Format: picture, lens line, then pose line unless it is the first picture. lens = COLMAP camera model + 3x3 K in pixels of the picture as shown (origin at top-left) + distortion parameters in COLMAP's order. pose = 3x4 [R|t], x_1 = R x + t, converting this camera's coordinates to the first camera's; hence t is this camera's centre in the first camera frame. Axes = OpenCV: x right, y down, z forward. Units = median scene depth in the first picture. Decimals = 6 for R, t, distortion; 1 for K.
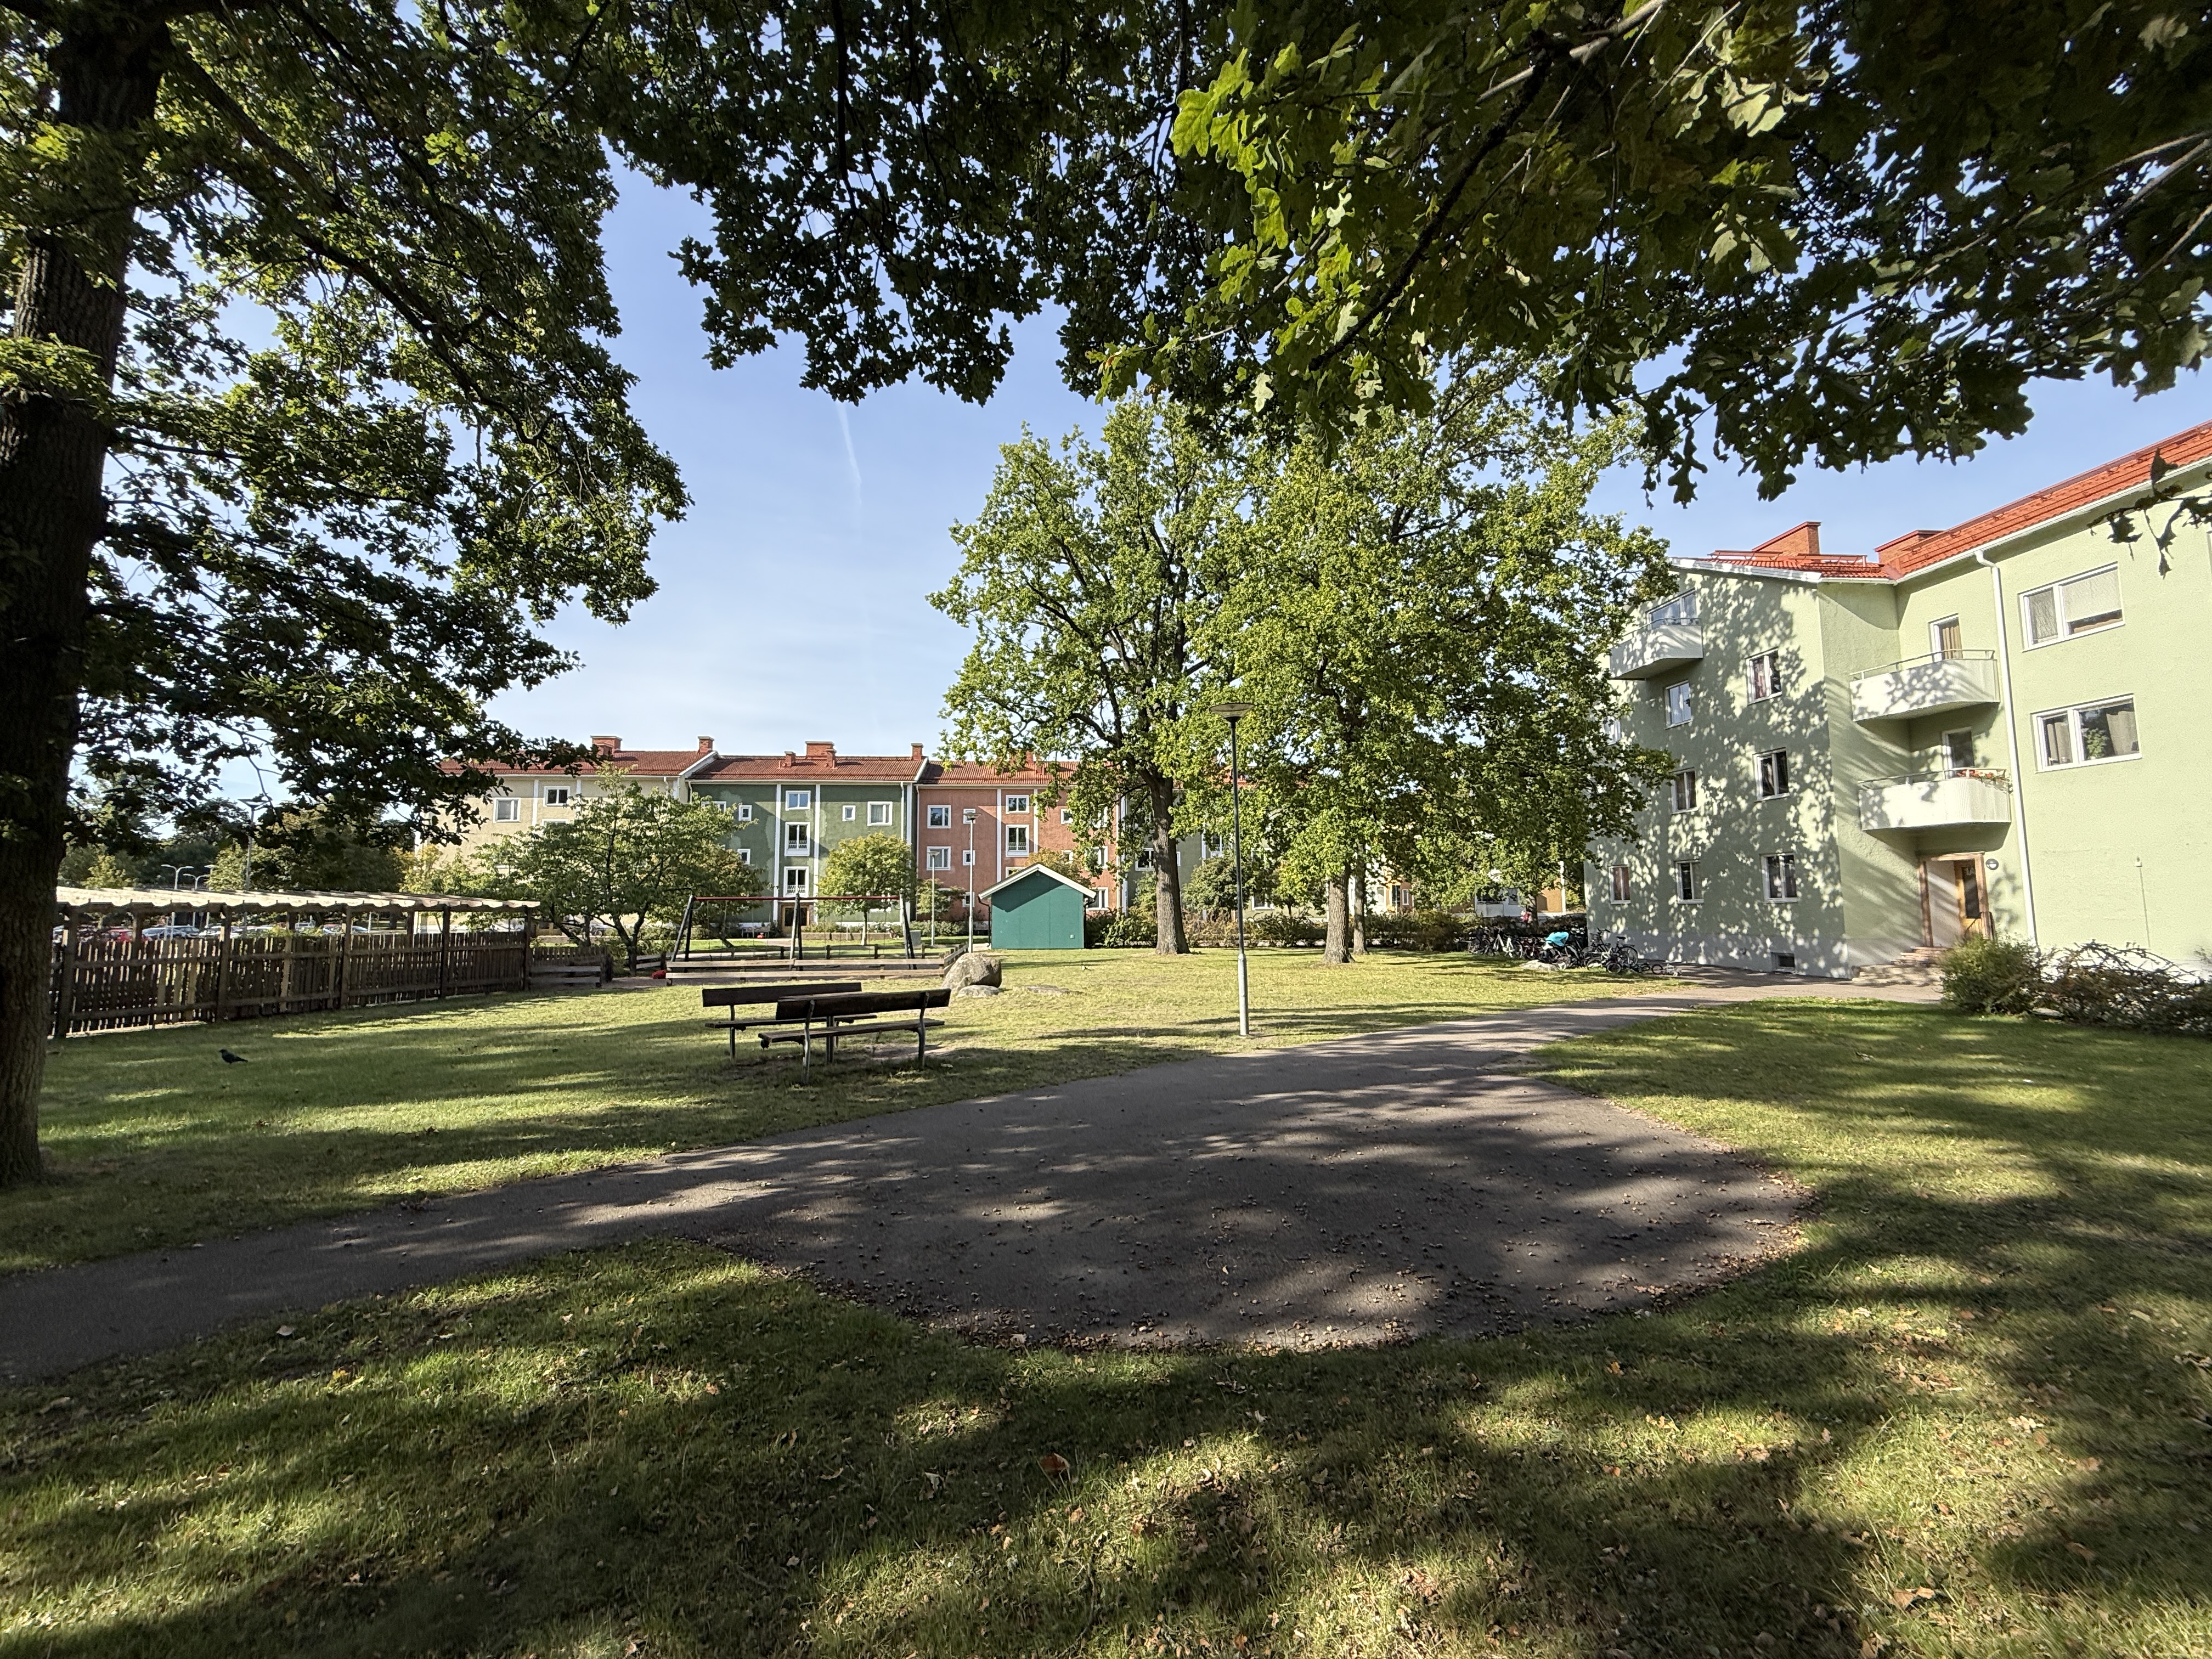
lens RADIAL K [[875.3, 0, 1101.6], [0, 875.3, 825.0], [0, 0, 1]] dist [0.000207, -0.000978]
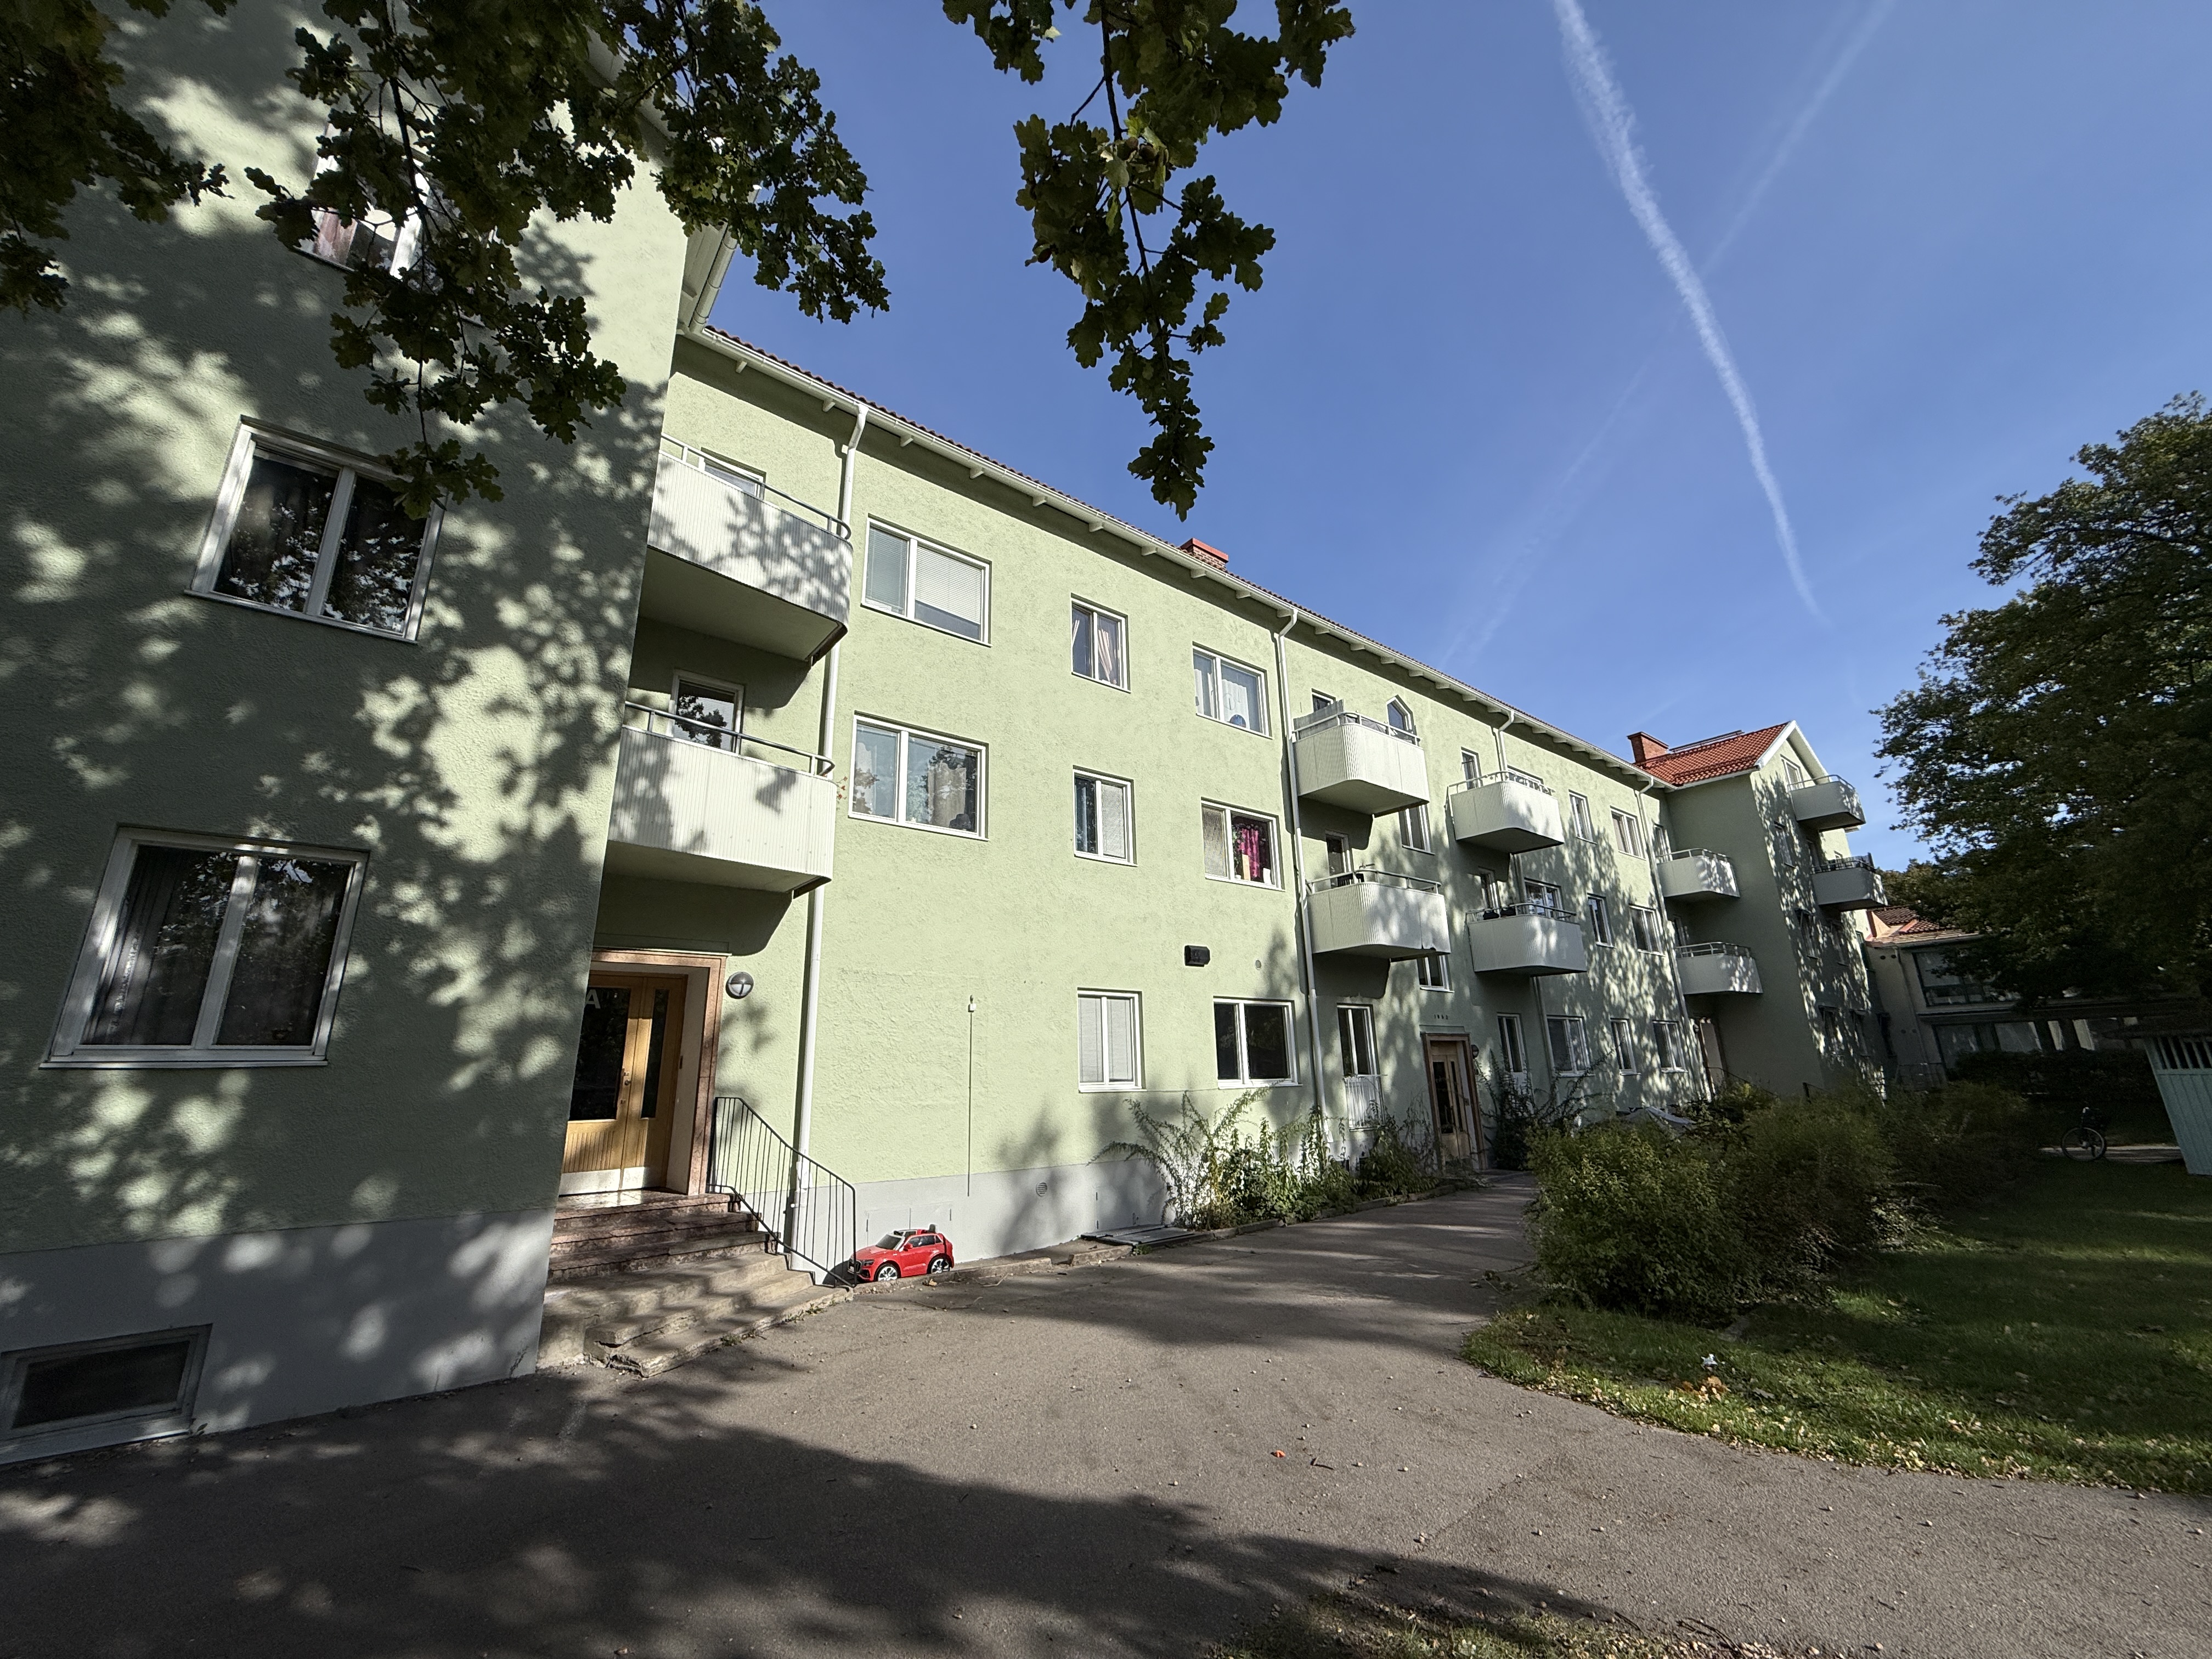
lens RADIAL K [[875.3, 0, 1111.3], [0, 875.3, 824.9], [0, 0, 1]] dist [0.000207, -0.000978]
pose [[-0.570894, 0.244832, 0.783669, 0.498642], [-0.058080, 0.940068, -0.336004, 0.097805], [-0.818967, -0.237339, -0.522460, 0.991655]]
